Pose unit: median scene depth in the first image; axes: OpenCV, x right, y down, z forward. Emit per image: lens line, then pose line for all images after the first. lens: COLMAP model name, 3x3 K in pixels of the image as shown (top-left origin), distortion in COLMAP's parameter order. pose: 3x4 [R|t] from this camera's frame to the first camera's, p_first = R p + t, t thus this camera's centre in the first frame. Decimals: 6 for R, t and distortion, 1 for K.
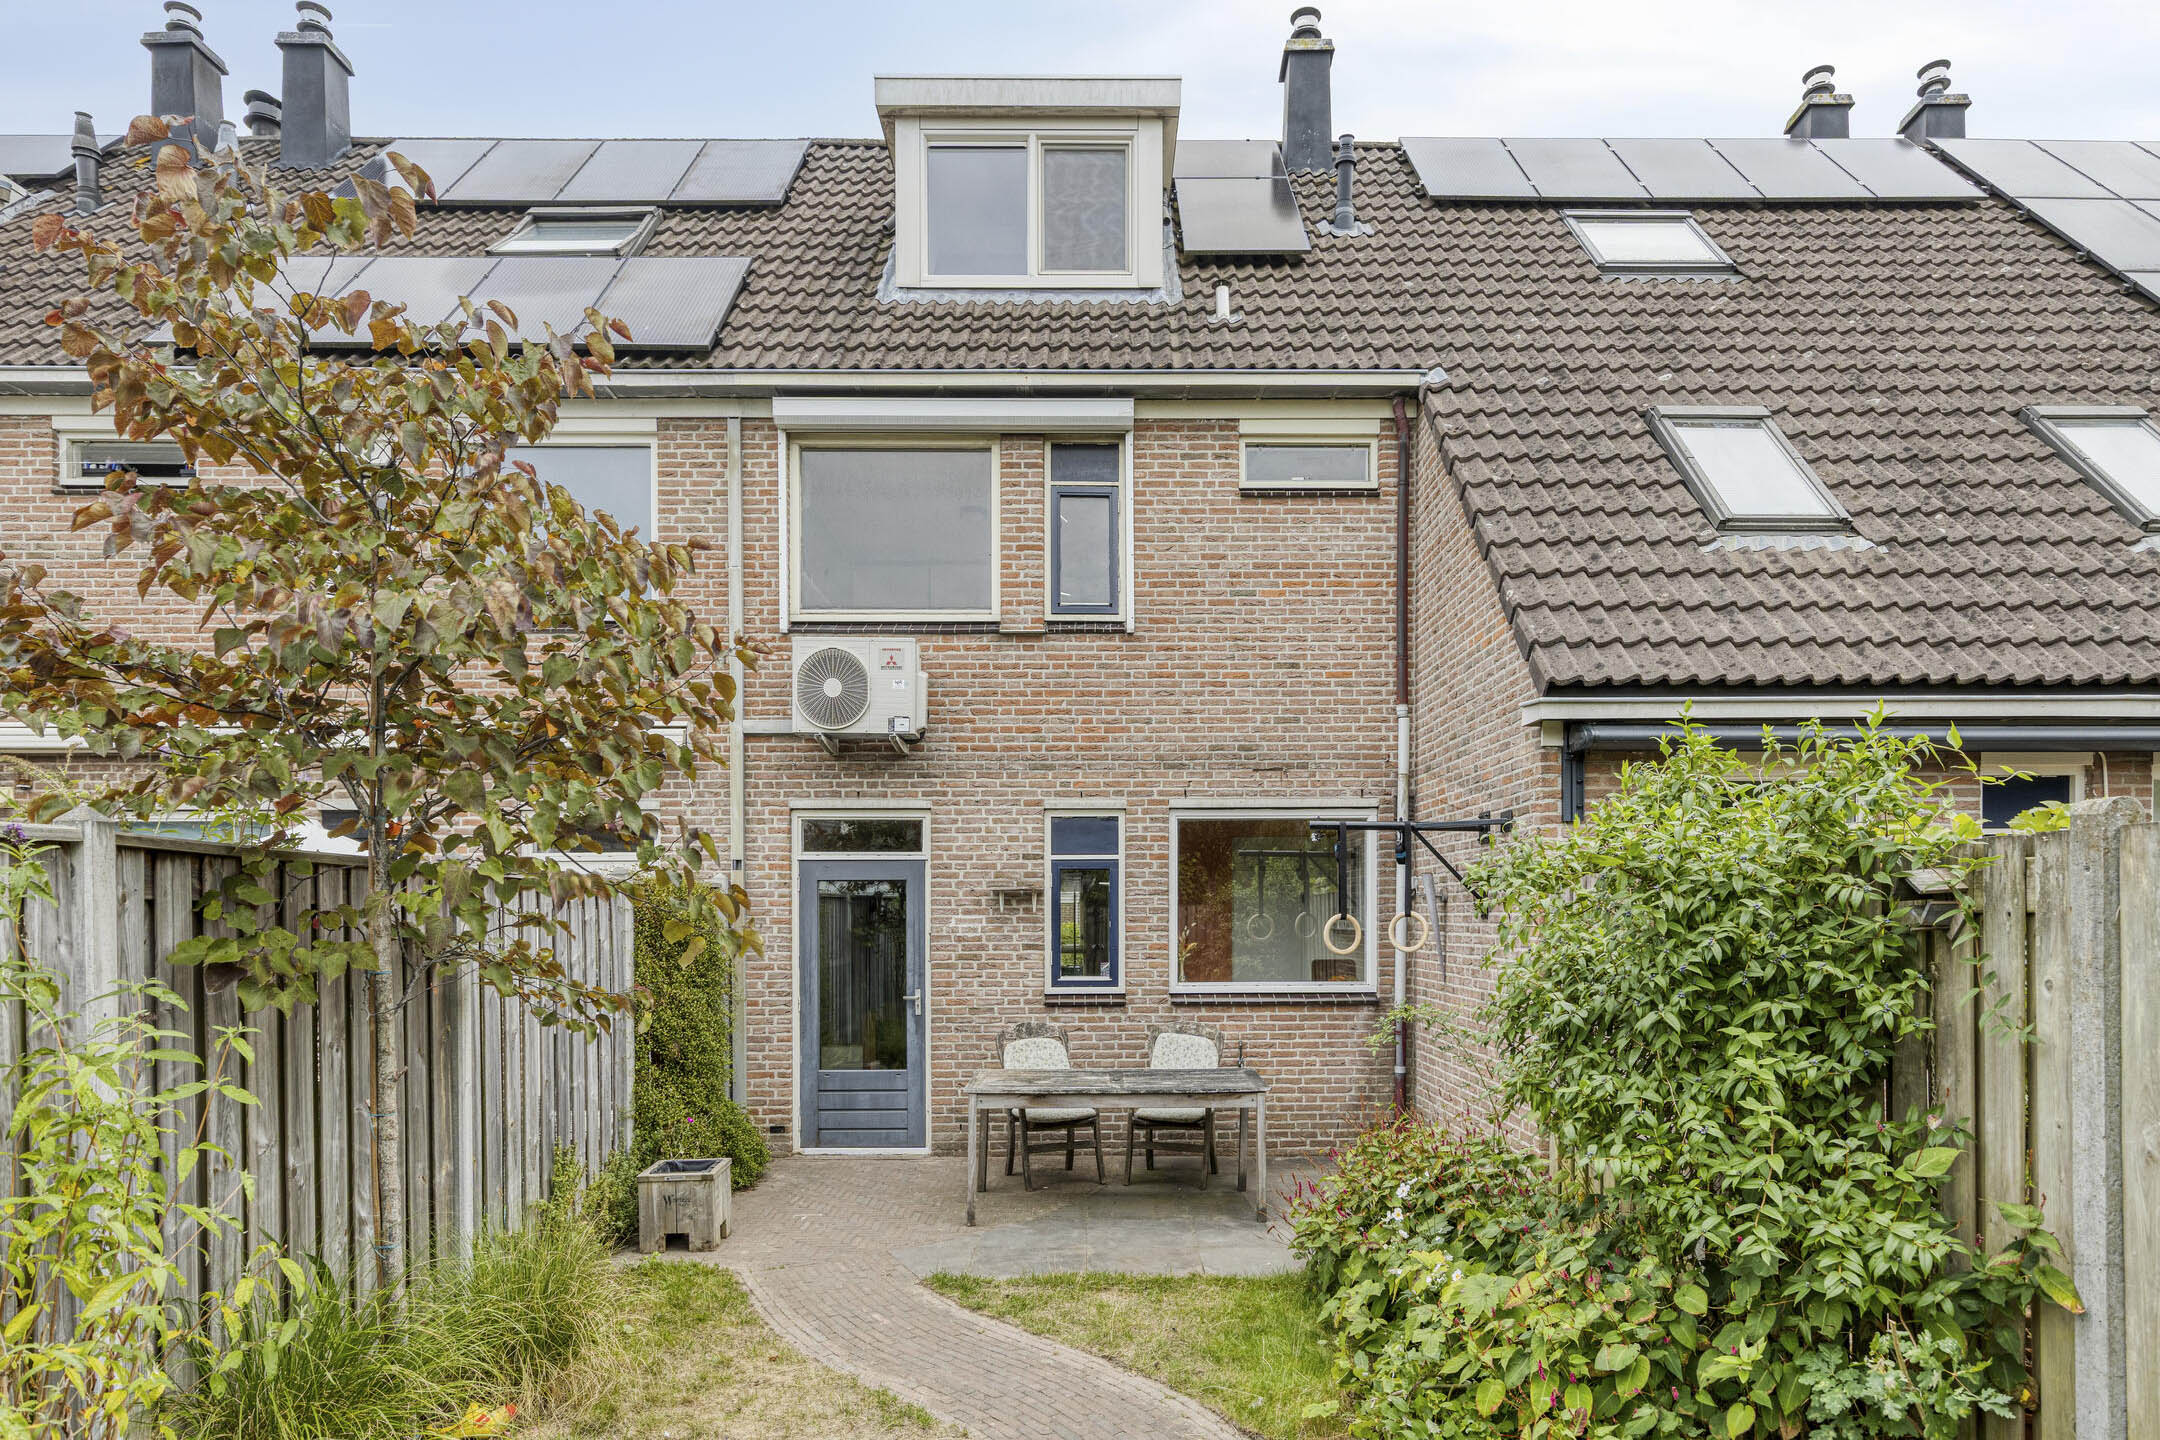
lens RADIAL K [[1247.8, 0, 1073.8], [0, 1247.8, 730.7], [0, 0, 1]] dist [-0.003665, -0.002239]
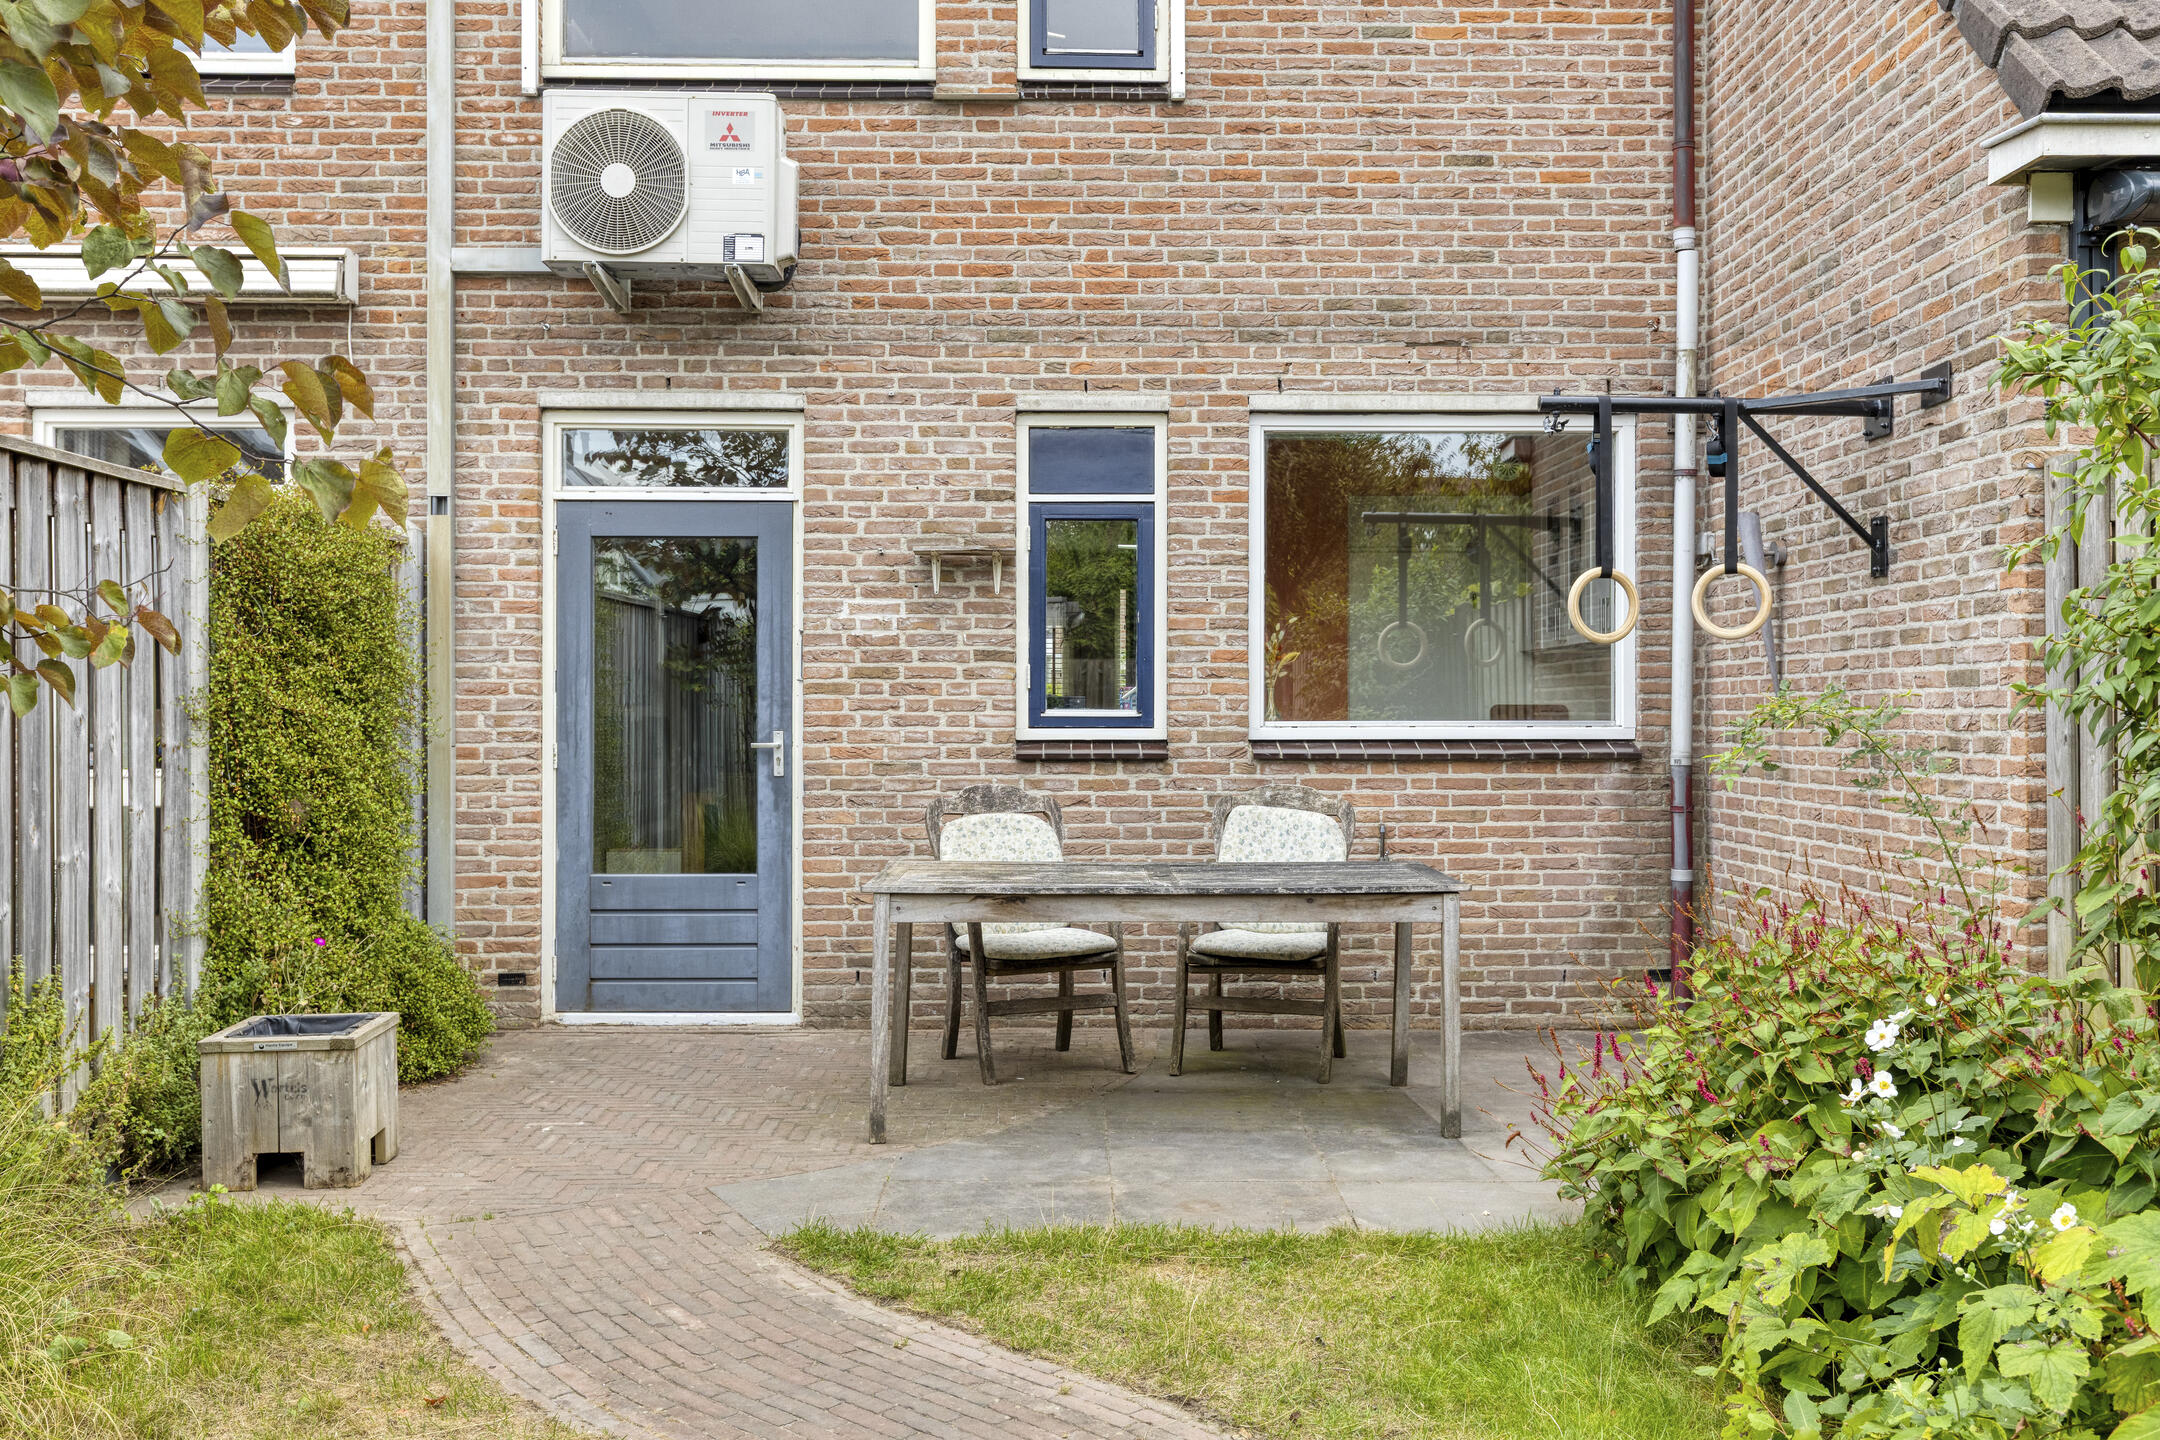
lens RADIAL K [[1777.2, 0, 1085.5], [0, 1777.2, 712.5], [0, 0, 1]] dist [-0.003548, -0.001276]
pose [[0.999241, 0.013505, 0.036550, -0.022150], [-0.017451, 0.993790, 0.109895, 0.118199], [-0.034839, -0.110449, 0.993271, 0.248888]]
